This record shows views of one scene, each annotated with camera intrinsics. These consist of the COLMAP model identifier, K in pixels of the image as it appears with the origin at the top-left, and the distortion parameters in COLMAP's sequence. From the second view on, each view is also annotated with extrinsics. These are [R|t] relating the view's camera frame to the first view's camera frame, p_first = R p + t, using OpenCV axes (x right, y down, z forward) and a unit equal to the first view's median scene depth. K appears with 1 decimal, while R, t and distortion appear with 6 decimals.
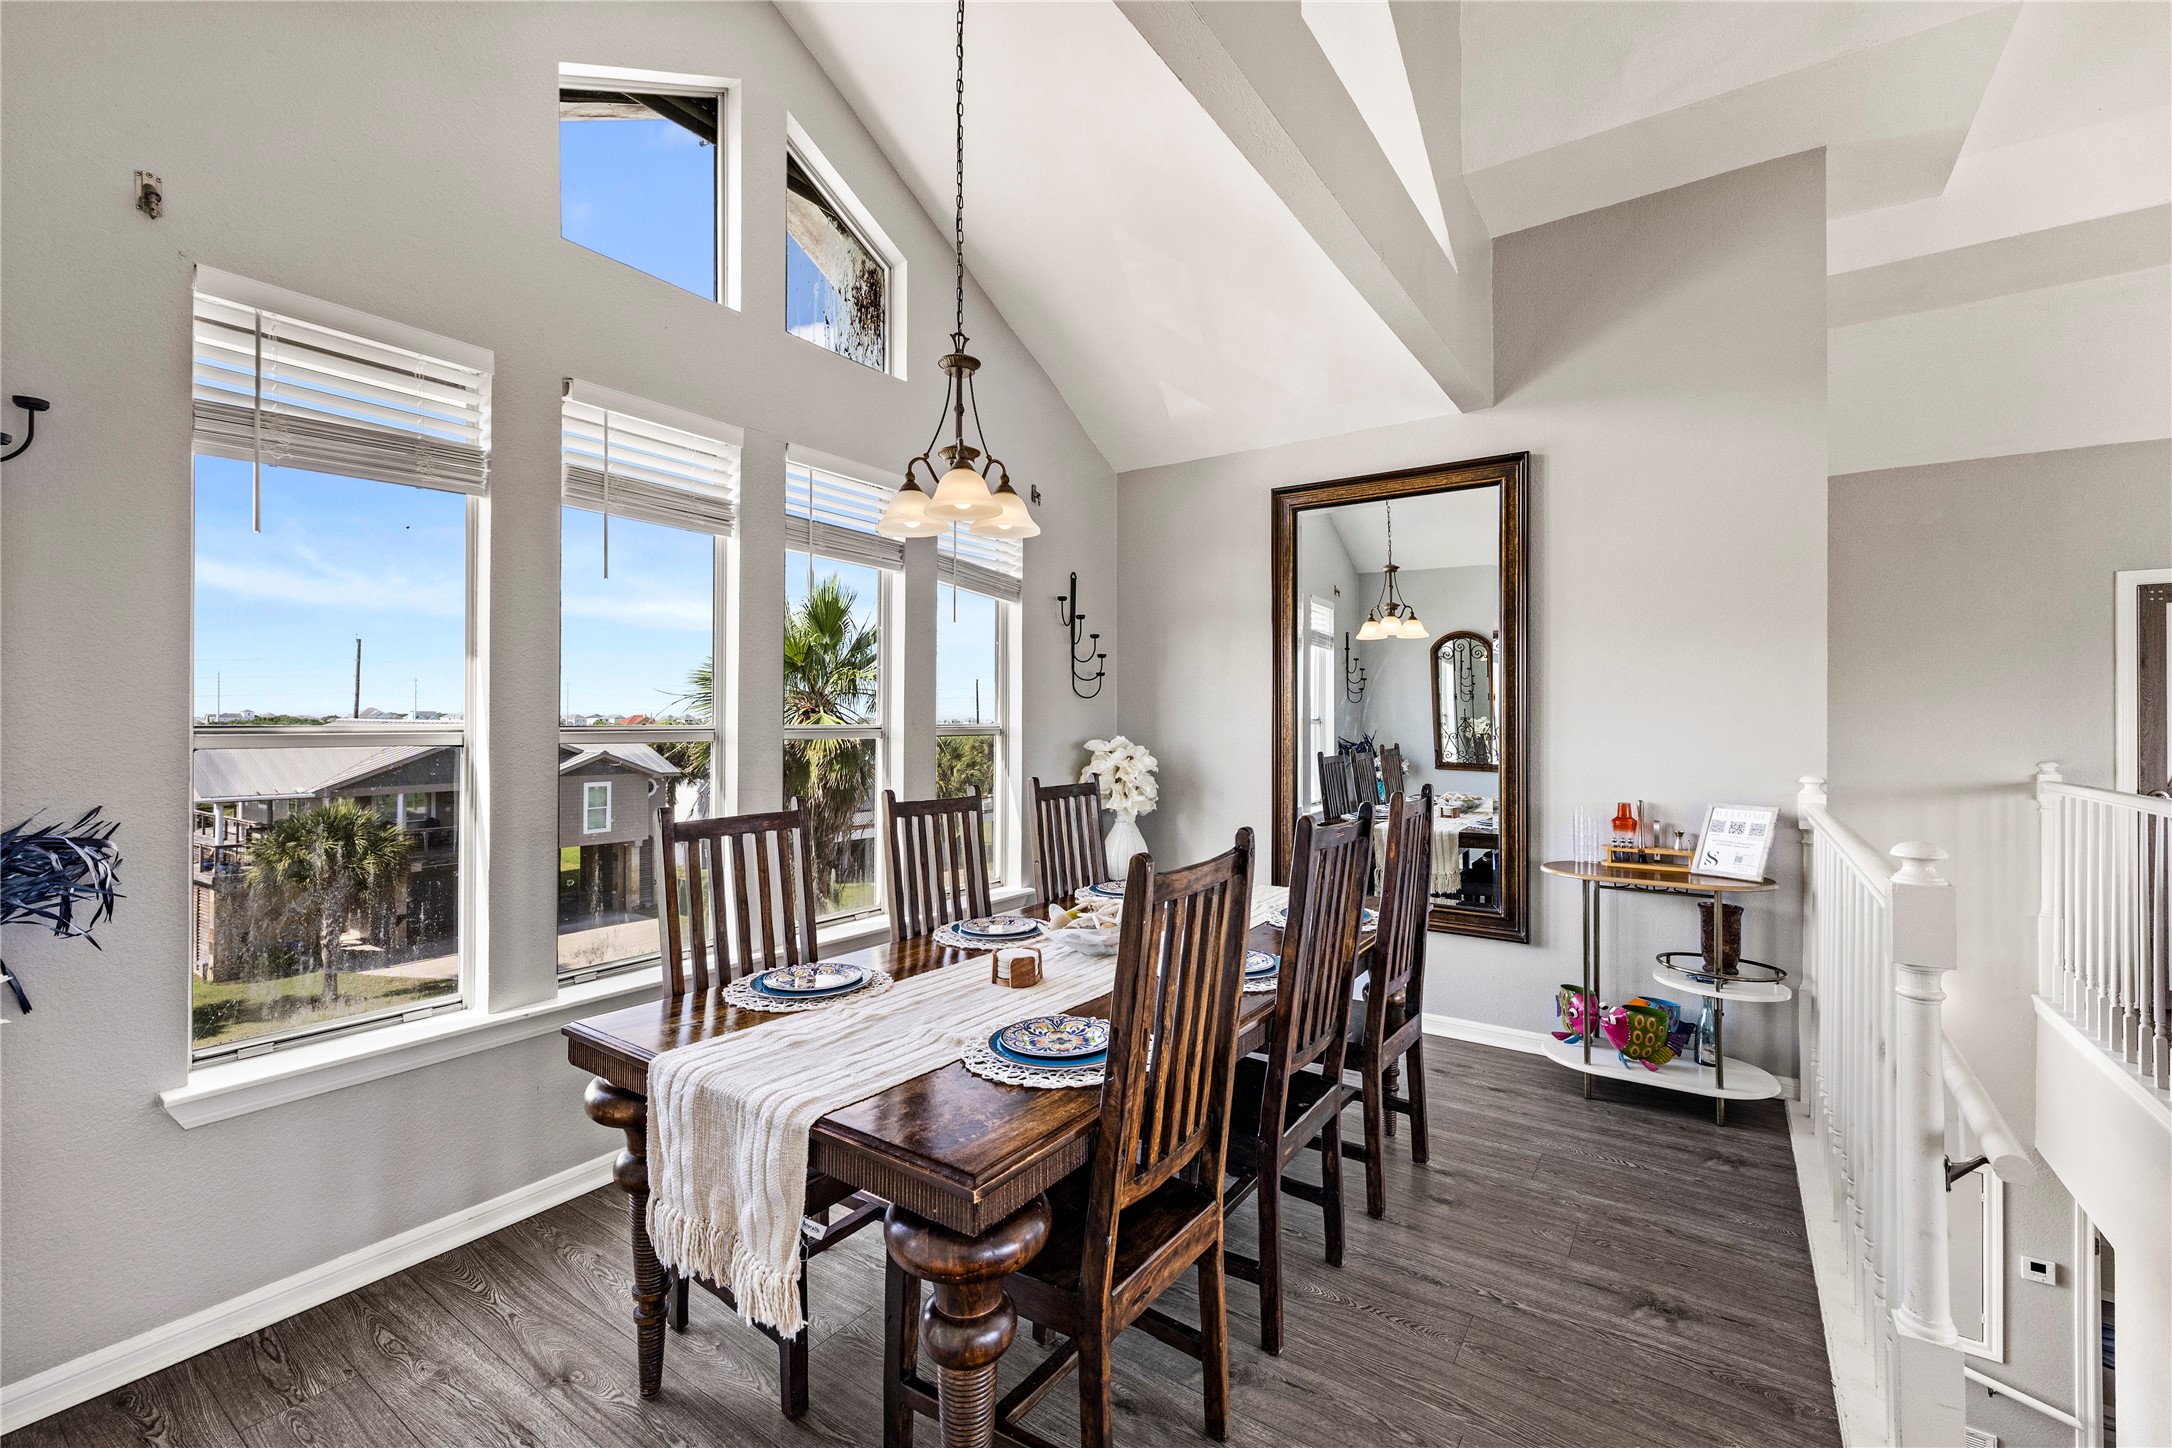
lens RADIAL K [[908.5, 0, 1089.4], [0, 908.5, 717.4], [0, 0, 1]] dist [0.000447, 0.000346]
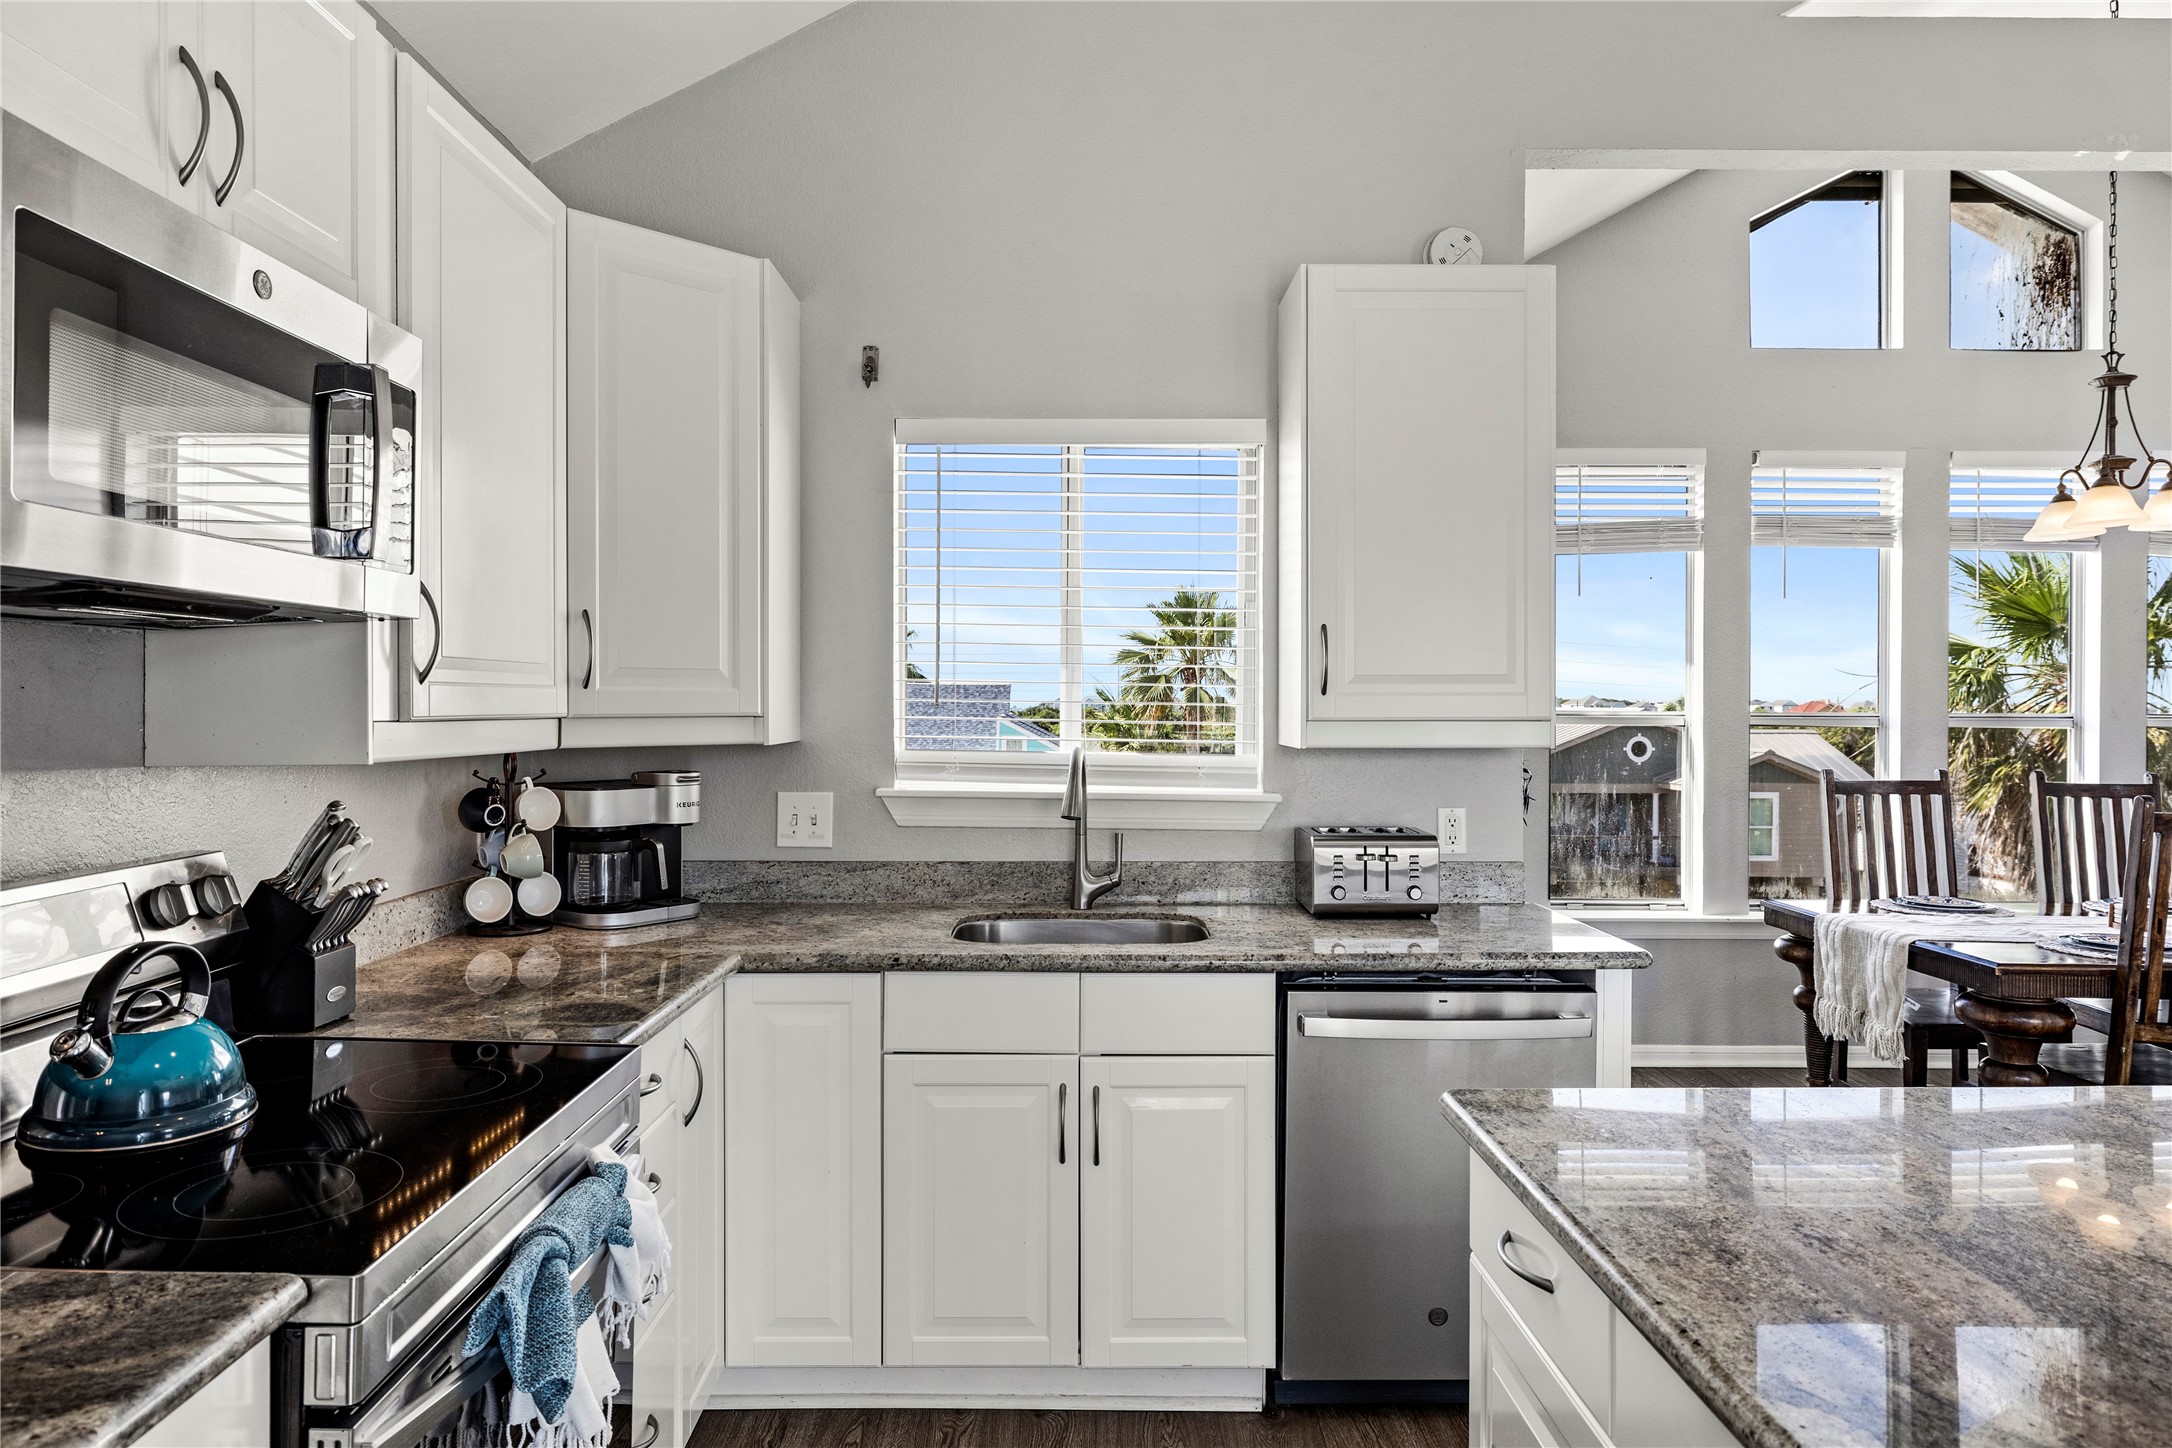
lens RADIAL K [[1333.9, 0, 1075.4], [0, 1333.9, 701.6], [0, 0, 1]] dist [0.000052, -0.001198]
pose [[0.566650, -0.001646, -0.823957, 0.421065], [0.000247, 0.999998, -0.001828, -0.003506], [0.823958, 0.000833, 0.566650, -0.830576]]
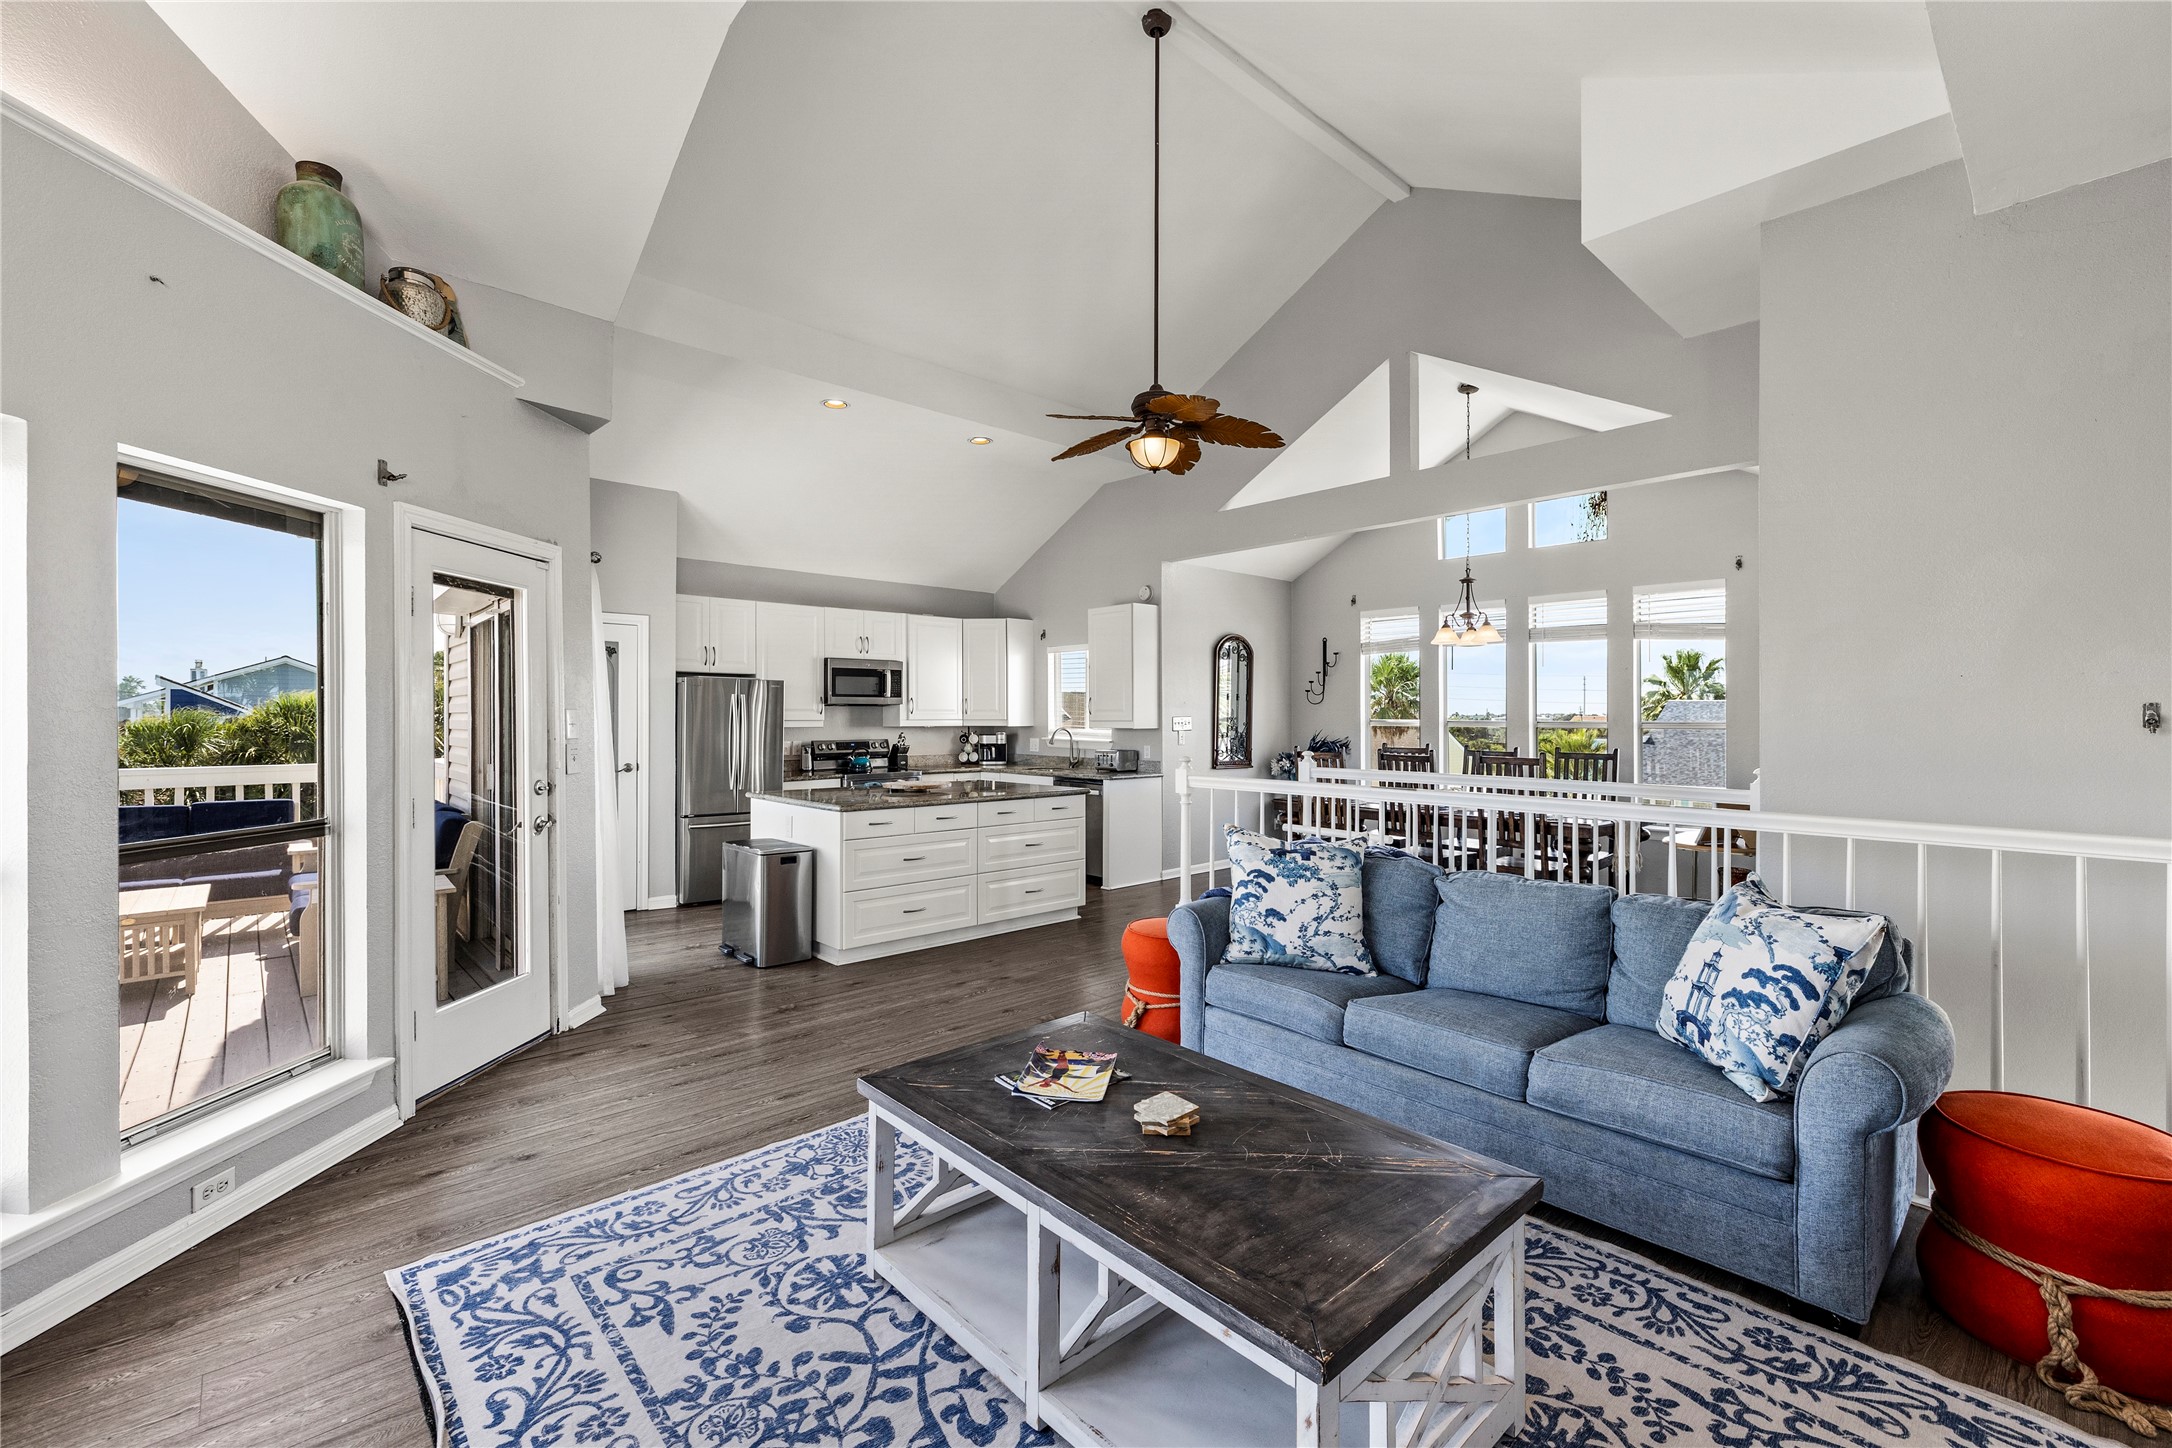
lens RADIAL K [[920.8, 0, 1089.7], [0, 920.8, 709.4], [0, 0, 1]] dist [0.000069, 0.000401]
pose [[-0.225016, -0.007229, -0.974328, 2.386748], [0.001419, 0.999969, -0.007747, -0.004924], [0.974354, -0.003126, -0.224999, 0.484994]]
